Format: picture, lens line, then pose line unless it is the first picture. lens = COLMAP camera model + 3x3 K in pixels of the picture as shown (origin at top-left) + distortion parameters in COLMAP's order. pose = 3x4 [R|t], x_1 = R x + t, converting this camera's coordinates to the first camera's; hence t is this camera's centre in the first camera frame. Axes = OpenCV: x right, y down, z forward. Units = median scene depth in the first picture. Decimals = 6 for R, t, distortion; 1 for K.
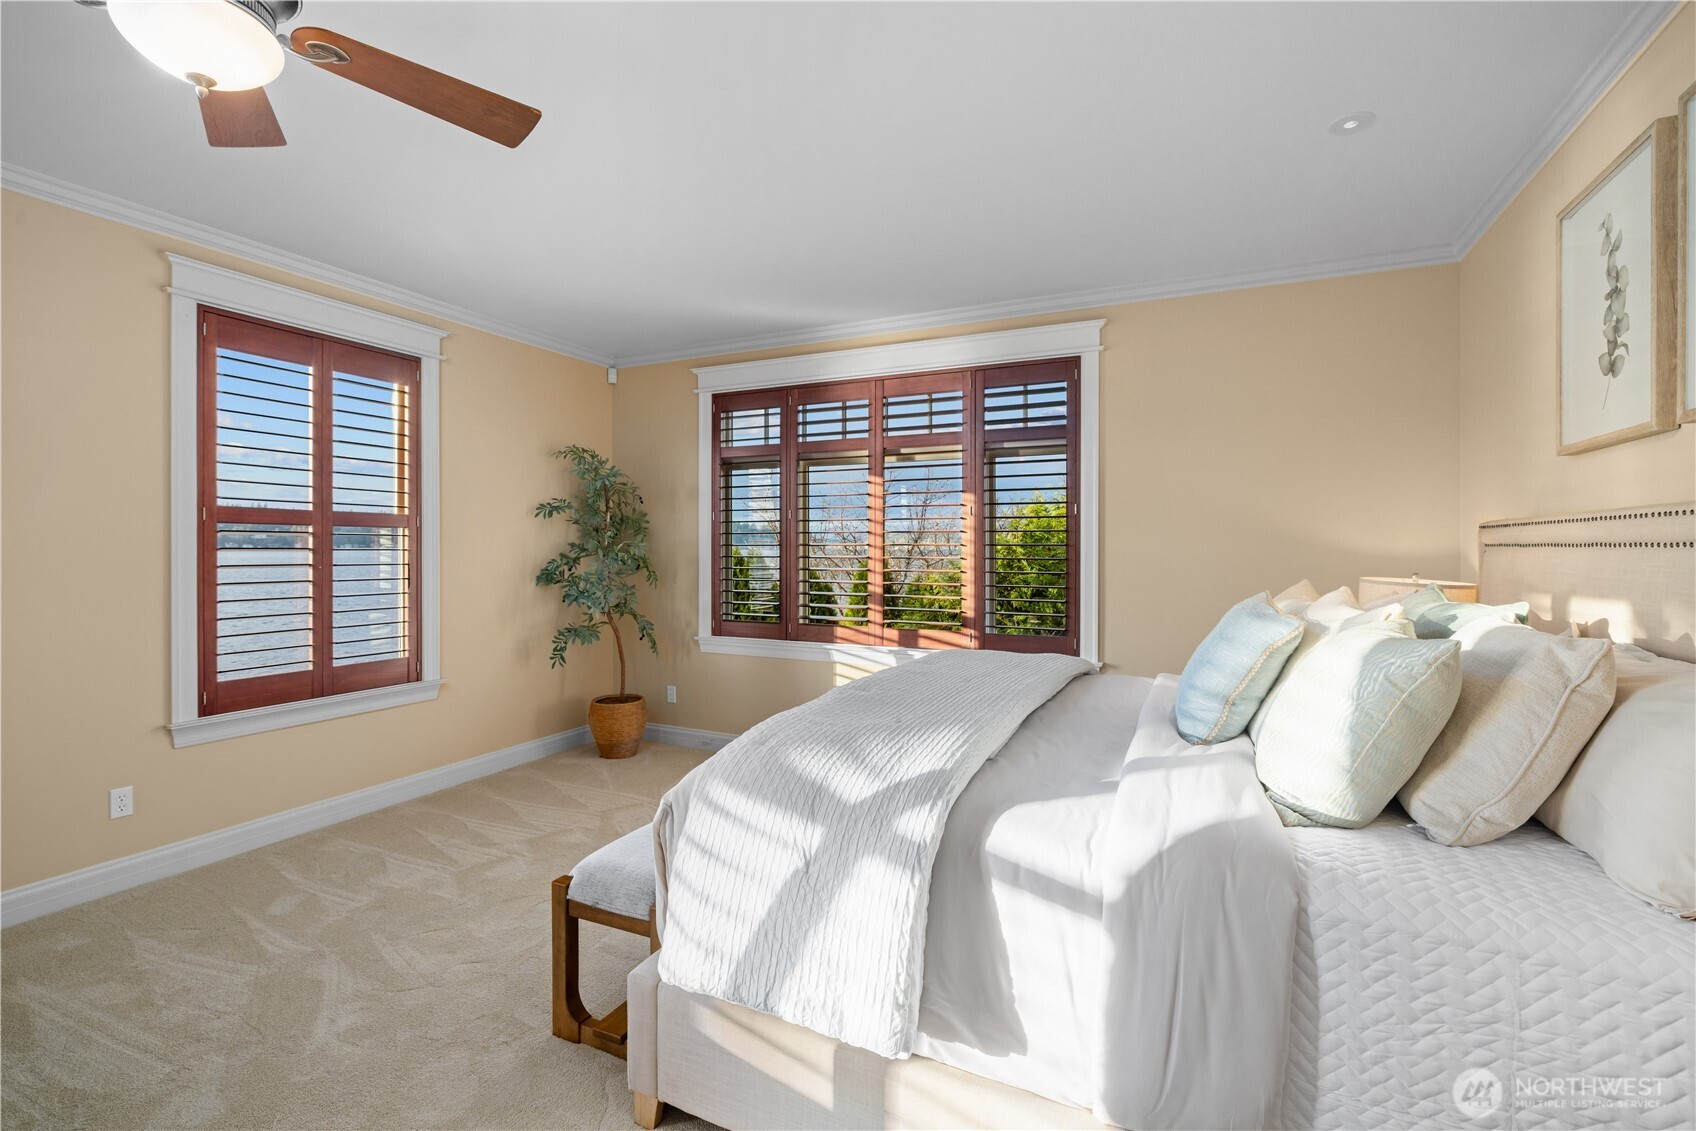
lens RADIAL K [[764.6, 0, 849.0], [0, 764.6, 543.5], [0, 0, 1]] dist [-0.000376, -0.000120]
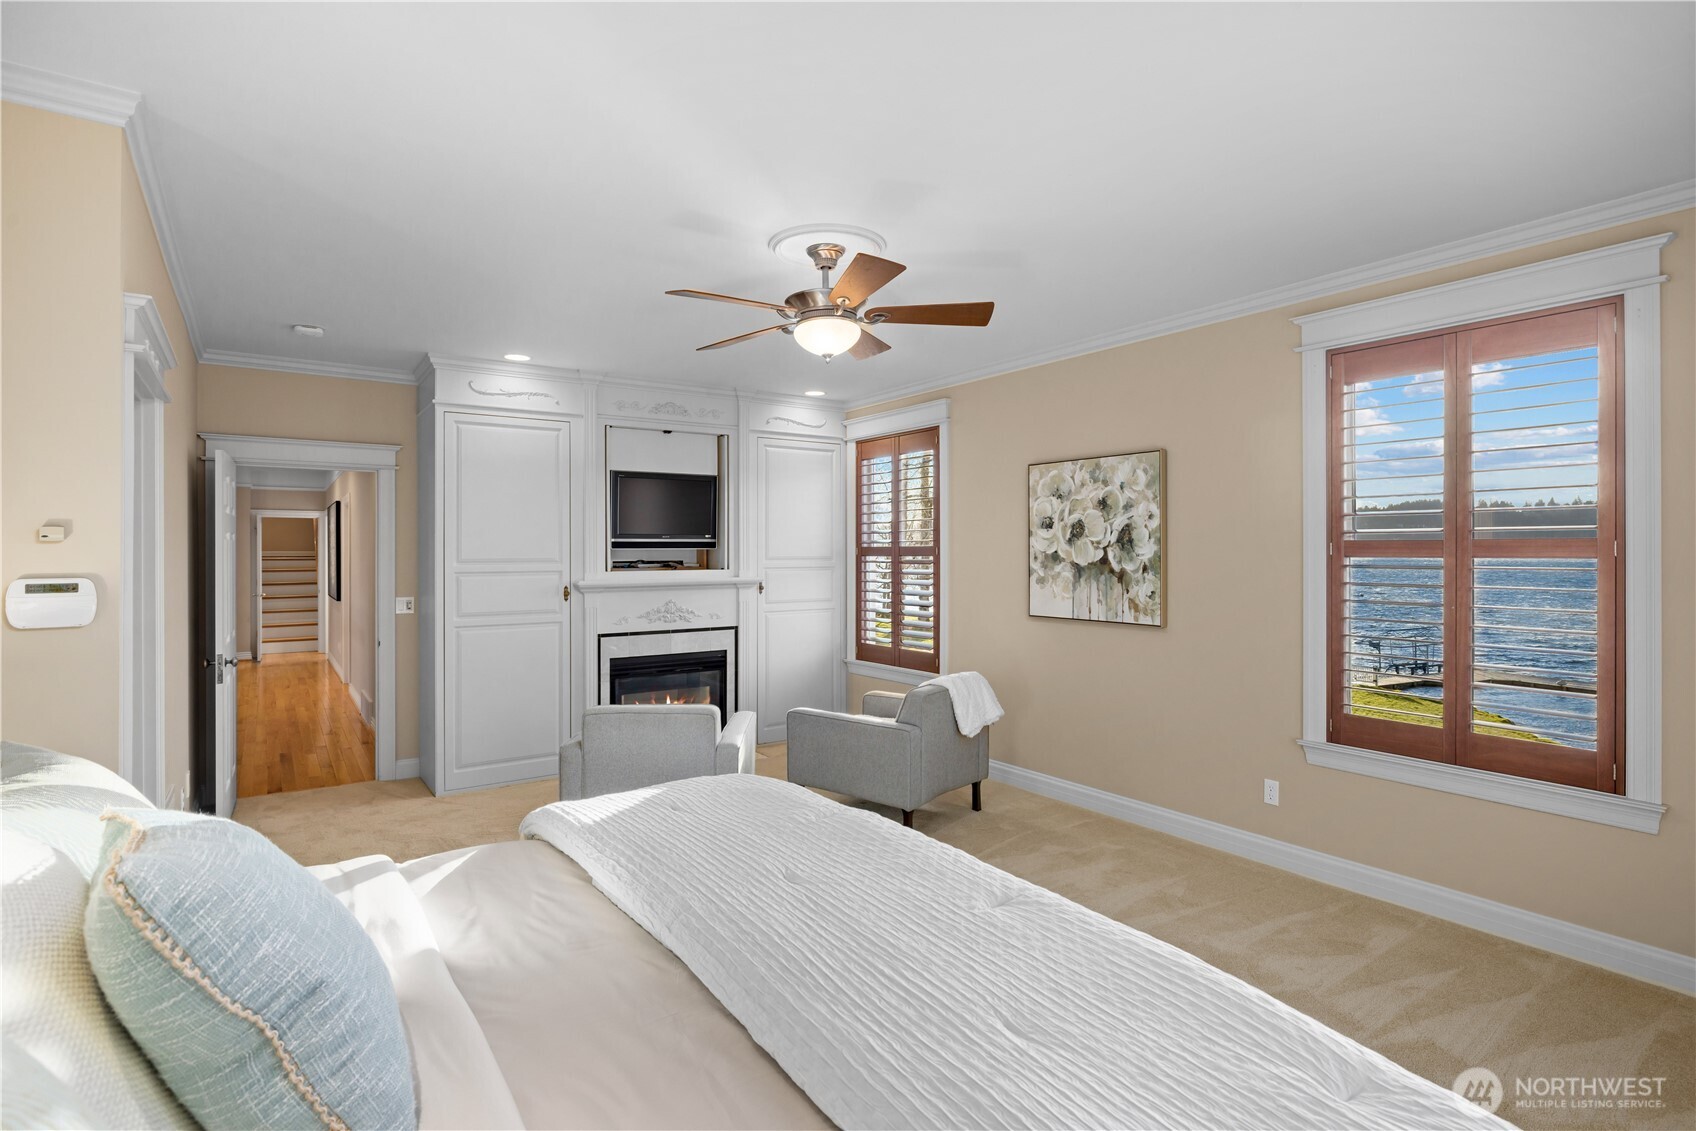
lens RADIAL K [[817.0, 0, 848.0], [0, 817.0, 565.5], [0, 0, 1]] dist [-0.000419, -0.000128]
pose [[-0.481946, -0.011233, -0.876129, 0.449315], [-0.017222, 0.999846, -0.003345, -0.000006], [0.876031, 0.013477, -0.482066, 0.954225]]
